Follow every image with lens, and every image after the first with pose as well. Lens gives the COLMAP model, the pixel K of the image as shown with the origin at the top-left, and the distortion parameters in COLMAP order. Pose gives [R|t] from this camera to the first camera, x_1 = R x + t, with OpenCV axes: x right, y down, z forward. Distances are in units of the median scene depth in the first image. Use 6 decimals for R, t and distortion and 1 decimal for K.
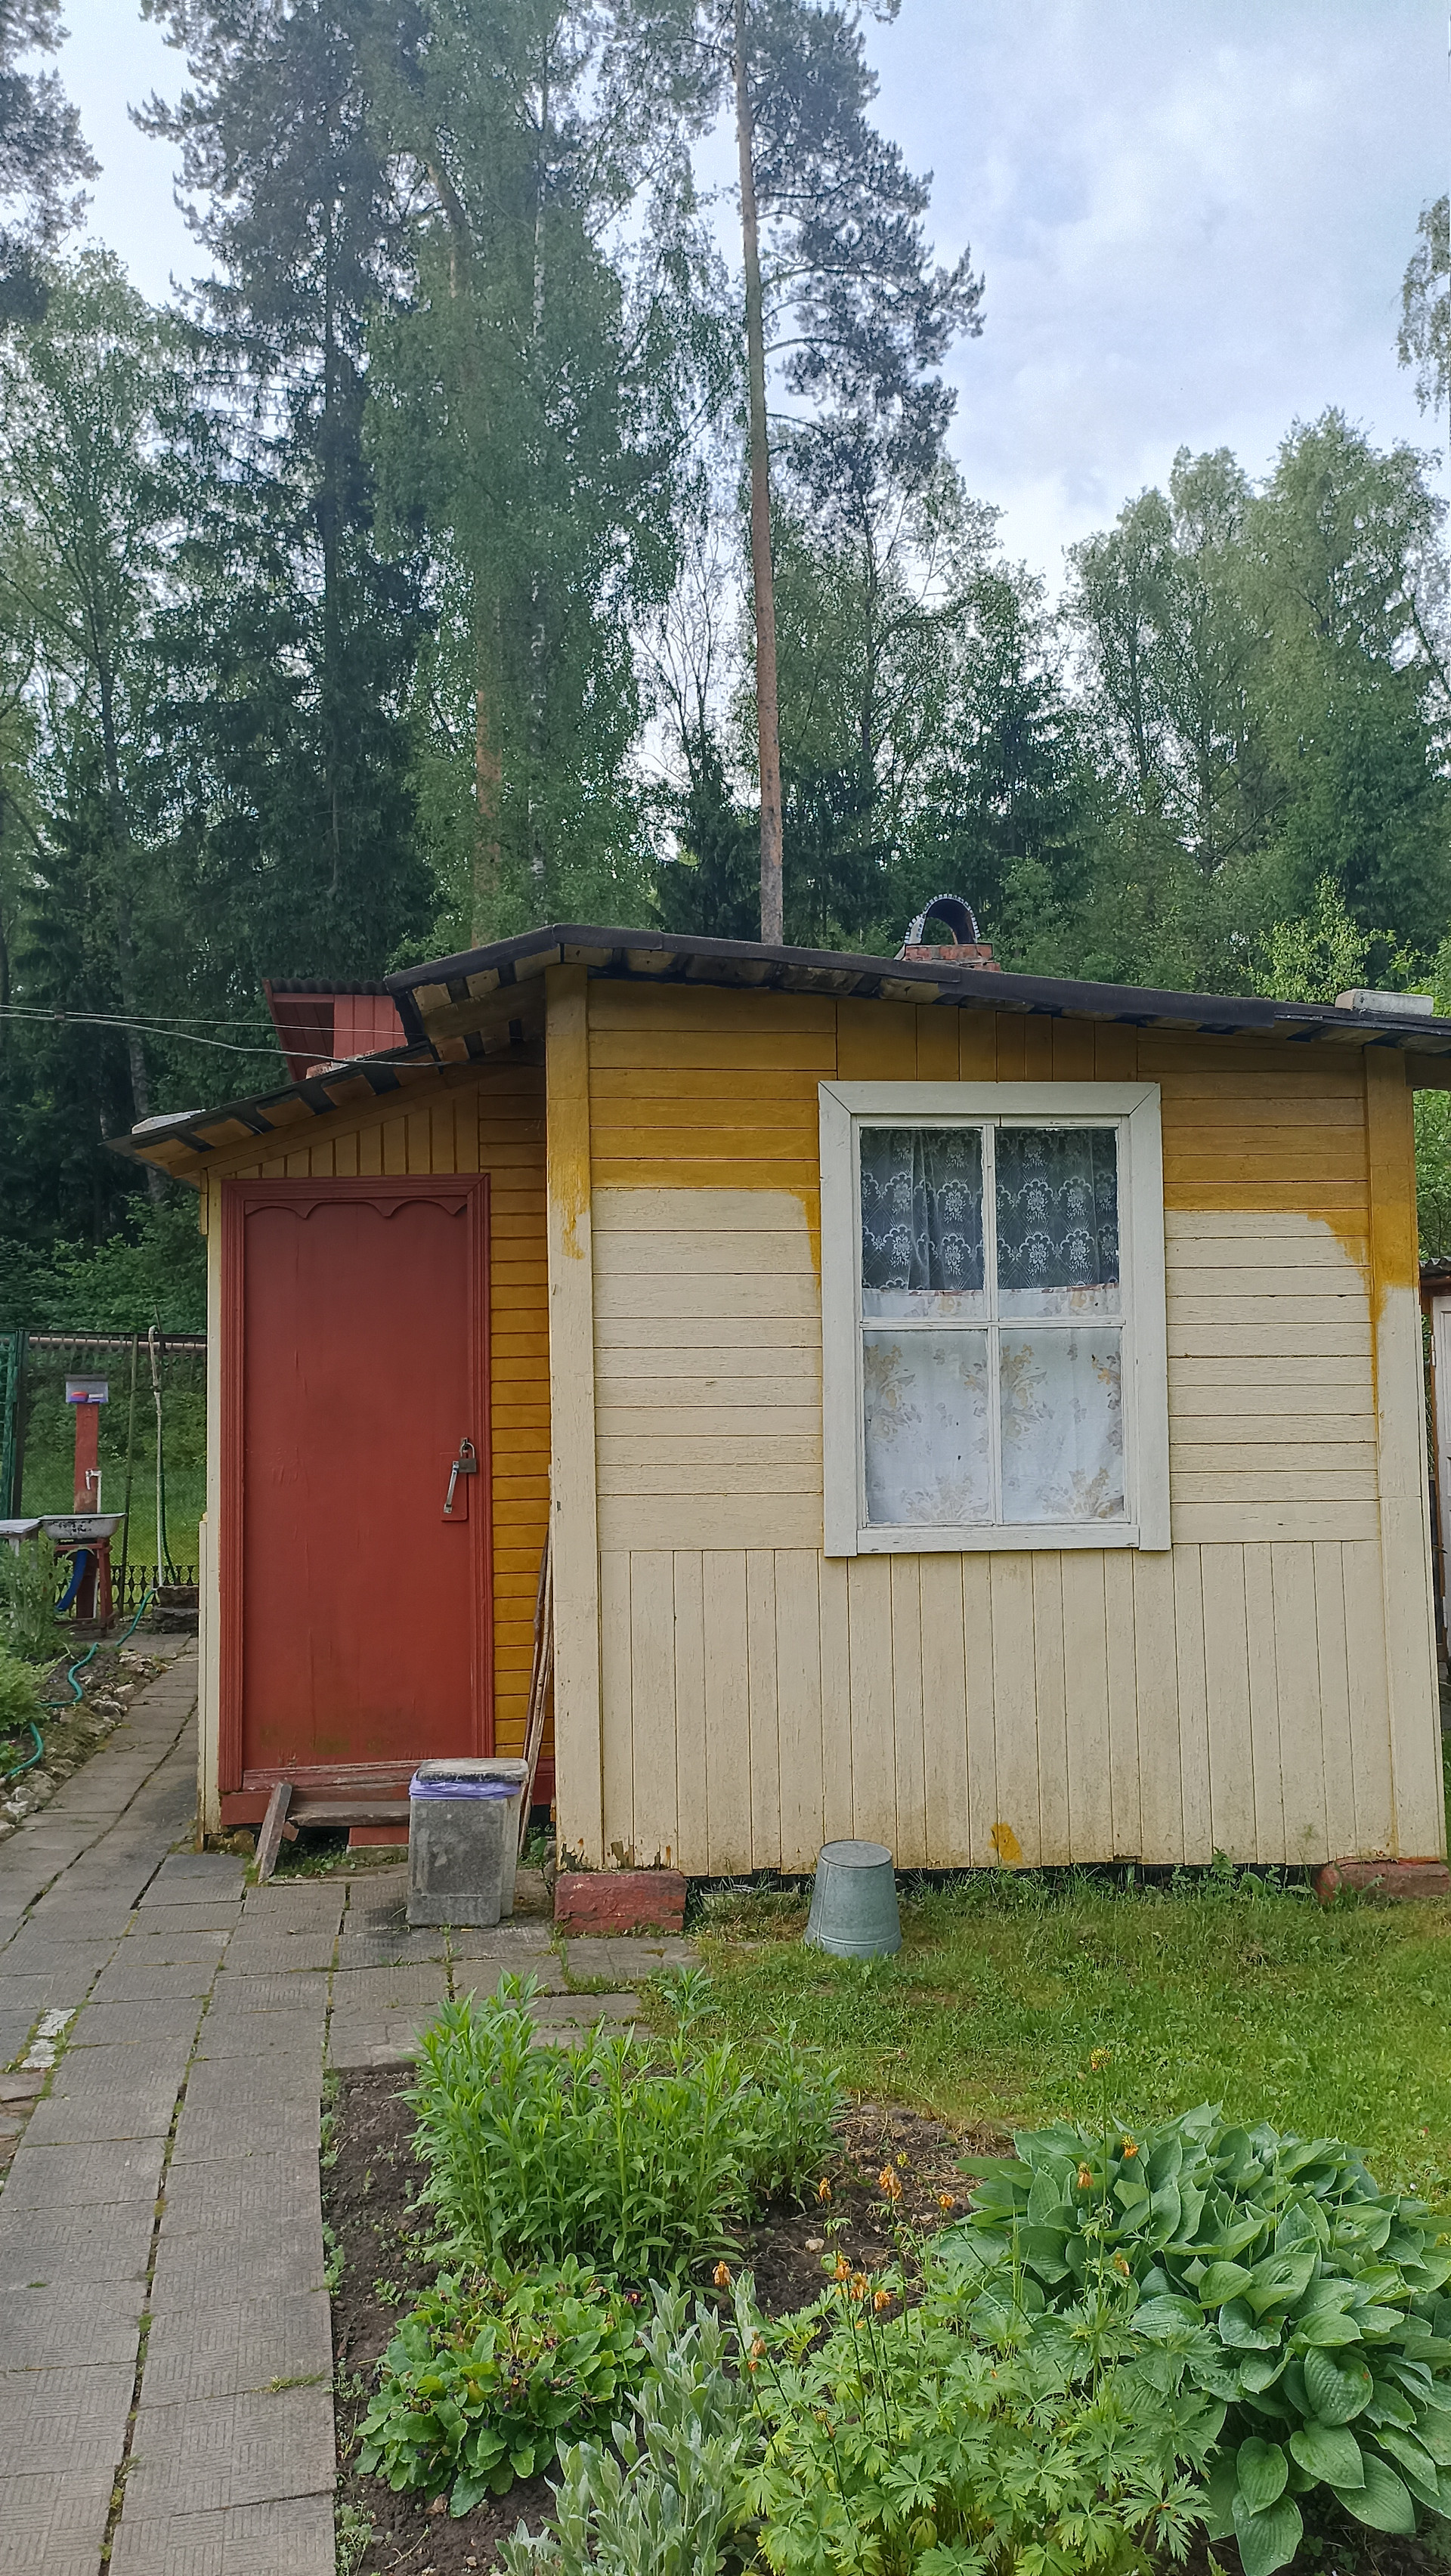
lens RADIAL K [[1875.4, 0, 736.3], [0, 1875.4, 1286.3], [0, 0, 1]] dist [0.055455, -0.049170]
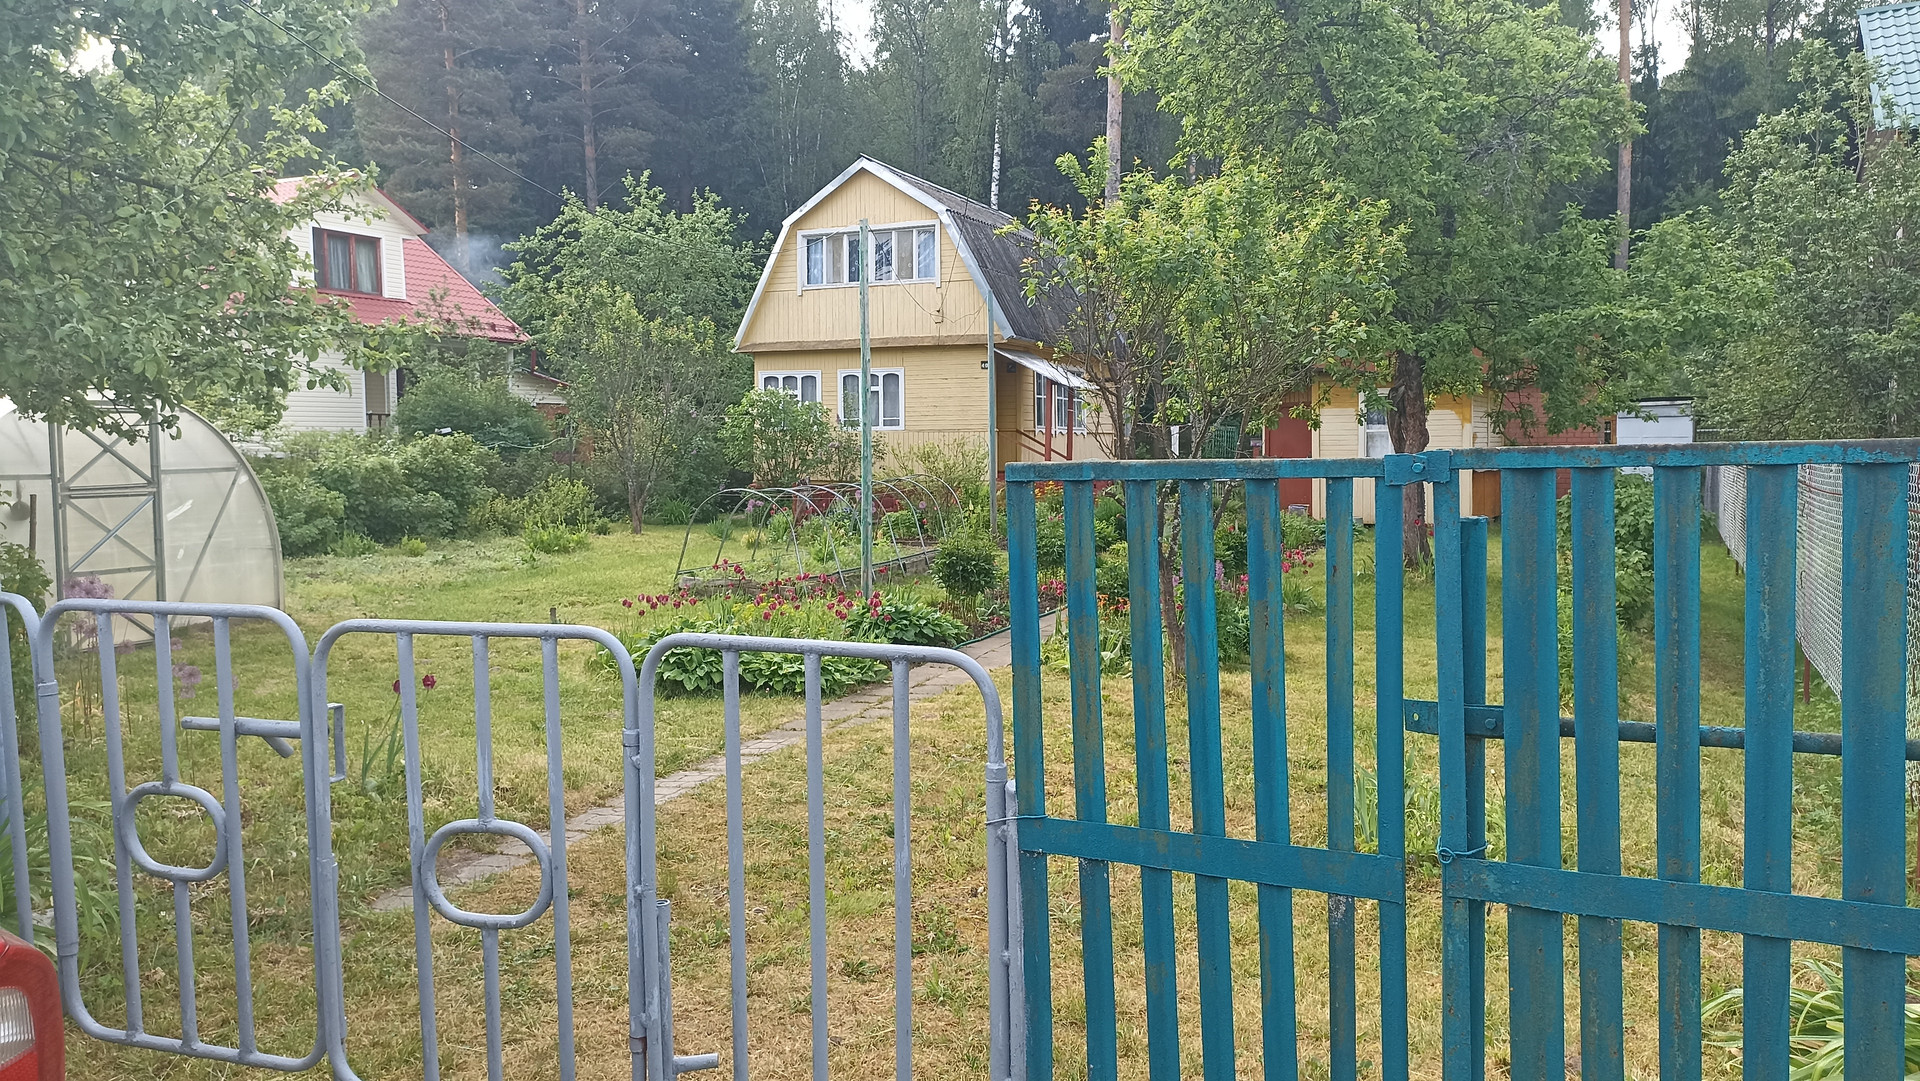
lens RADIAL K [[1397.7, 0, 966.5], [0, 1397.7, 523.8], [0, 0, 1]] dist [0.055455, -0.049170]
pose [[0.837999, 0.032420, -0.544708, 1.217141], [0.028891, 0.994197, 0.103620, -0.156512], [0.544906, -0.102571, 0.832200, -2.865150]]
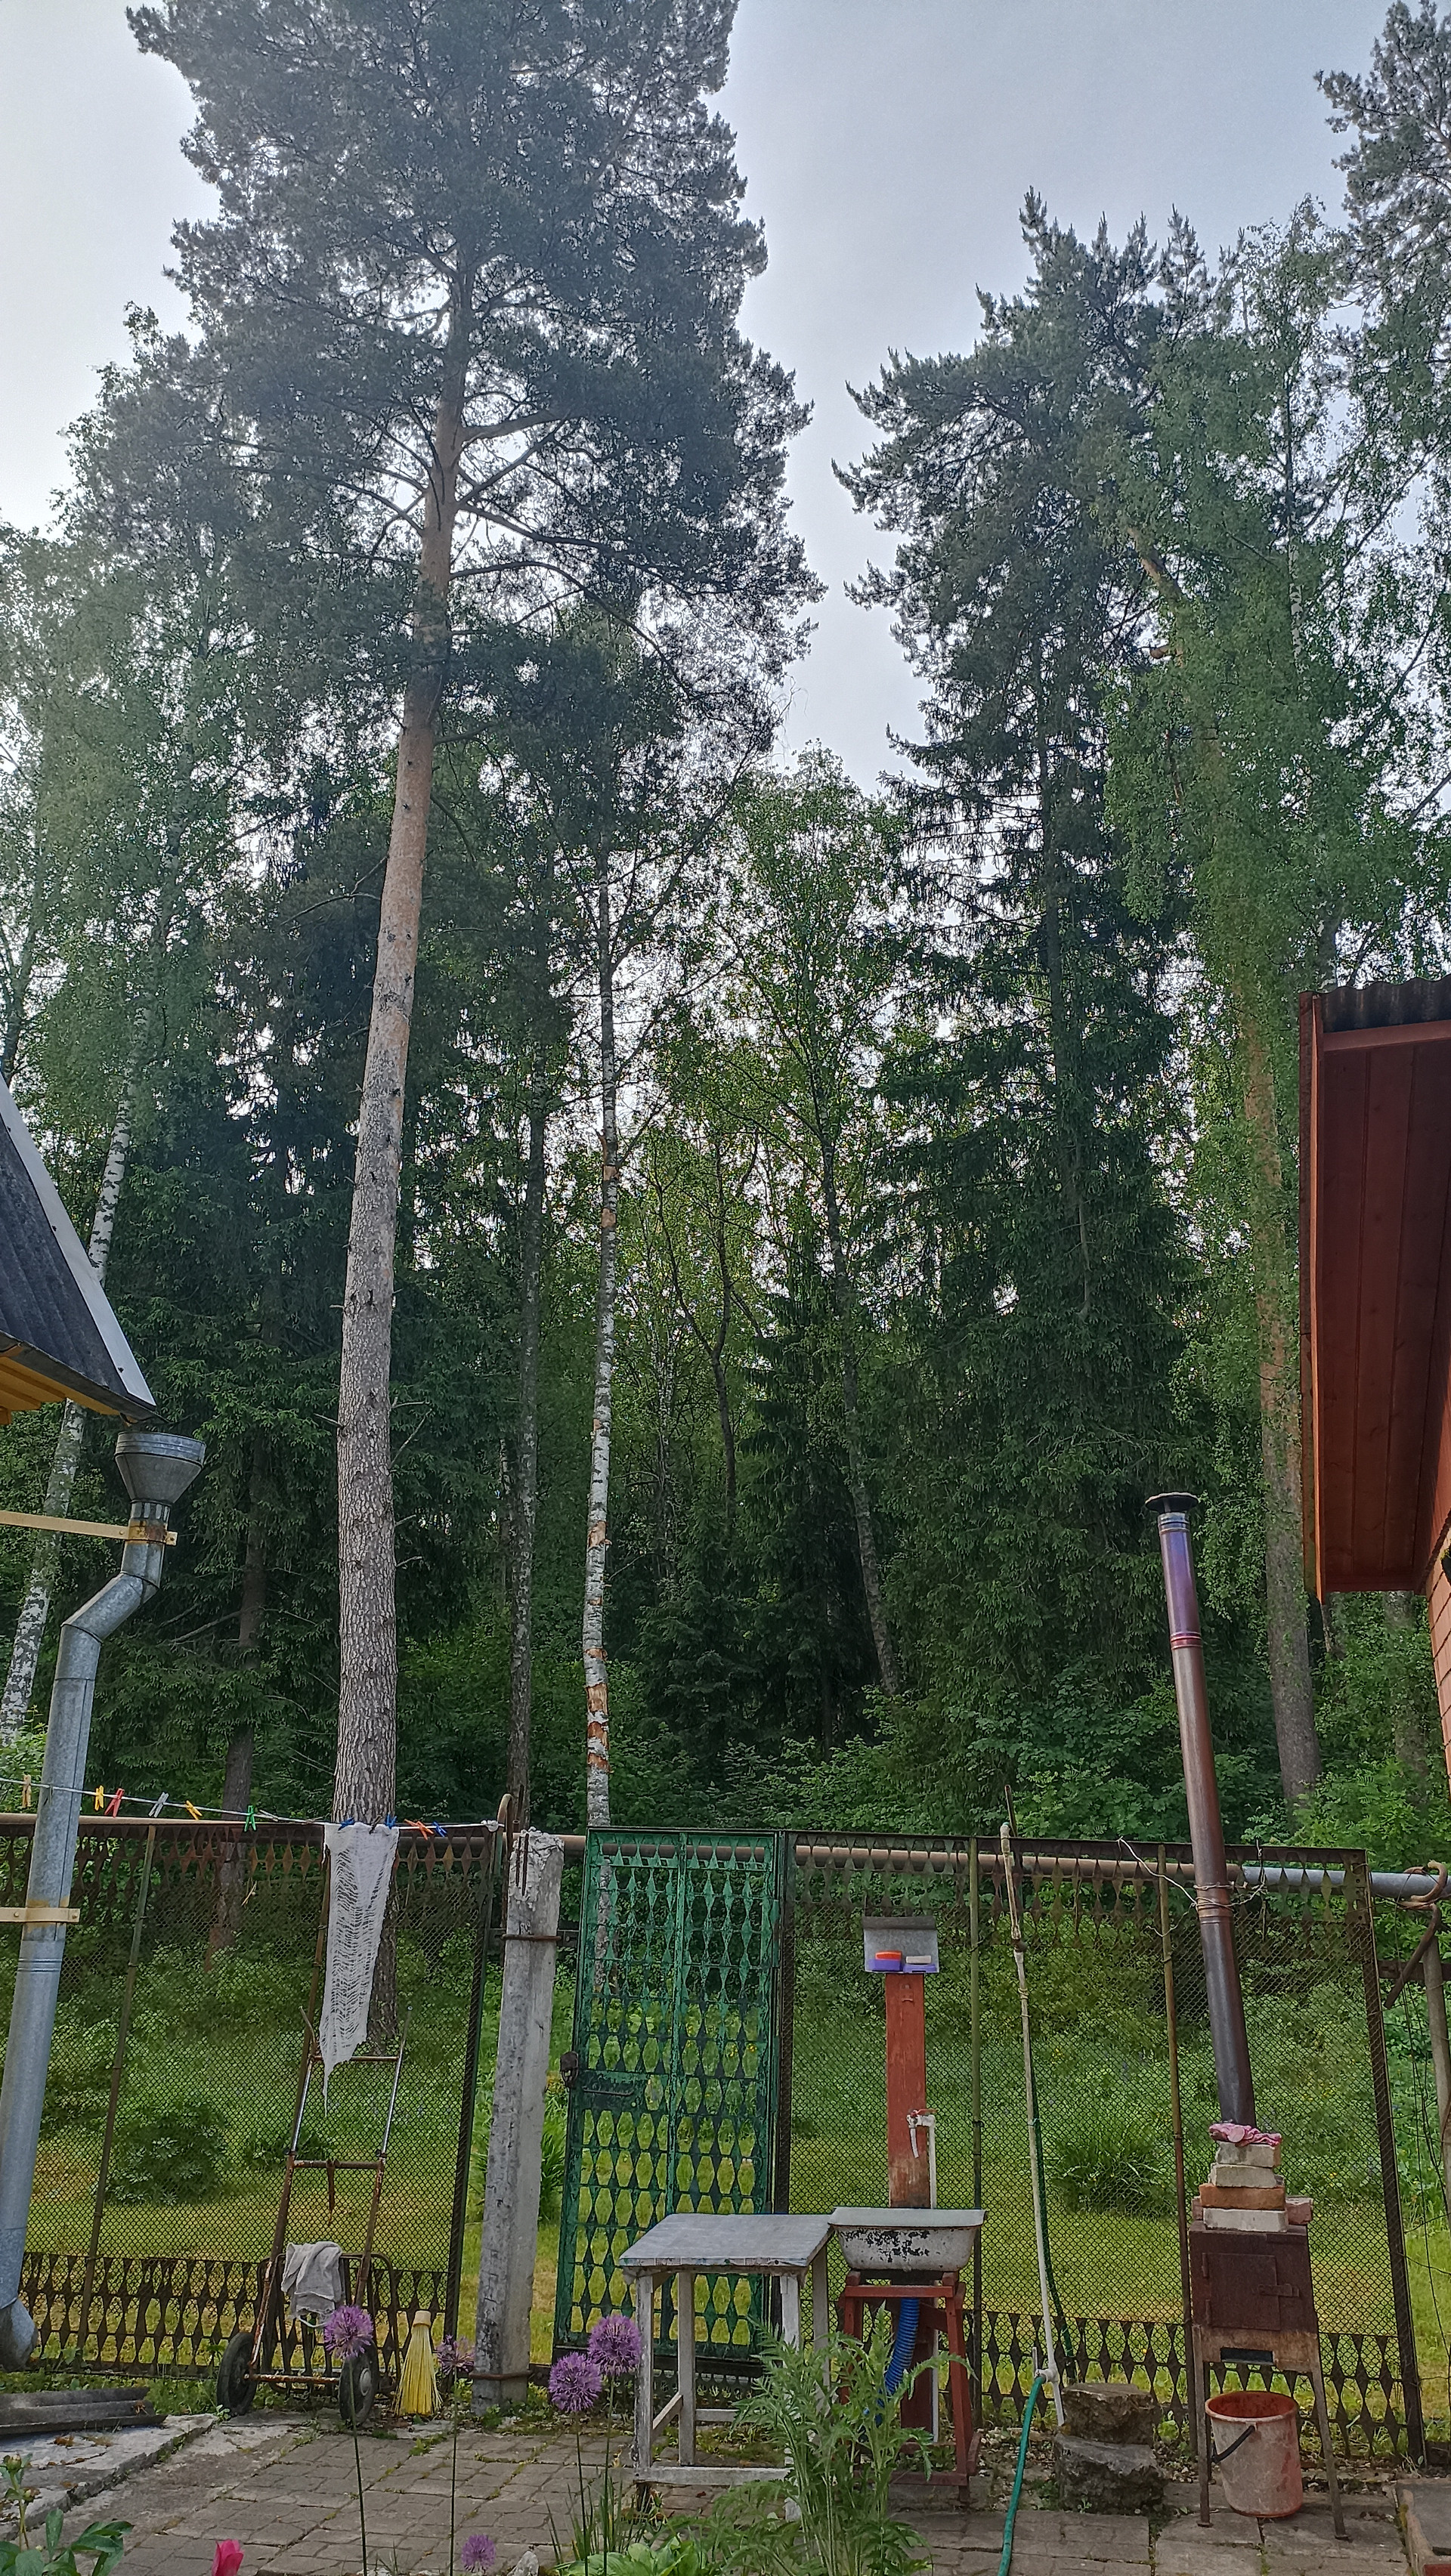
lens RADIAL K [[1875.4, 0, 741.7], [0, 1875.4, 1307.0], [0, 0, 1]] dist [0.055455, -0.049170]
pose [[0.935220, -0.098736, -0.340021, -0.361802], [0.008431, 0.966269, -0.257398, 0.032843], [0.353966, 0.237857, 0.904507, 0.887845]]
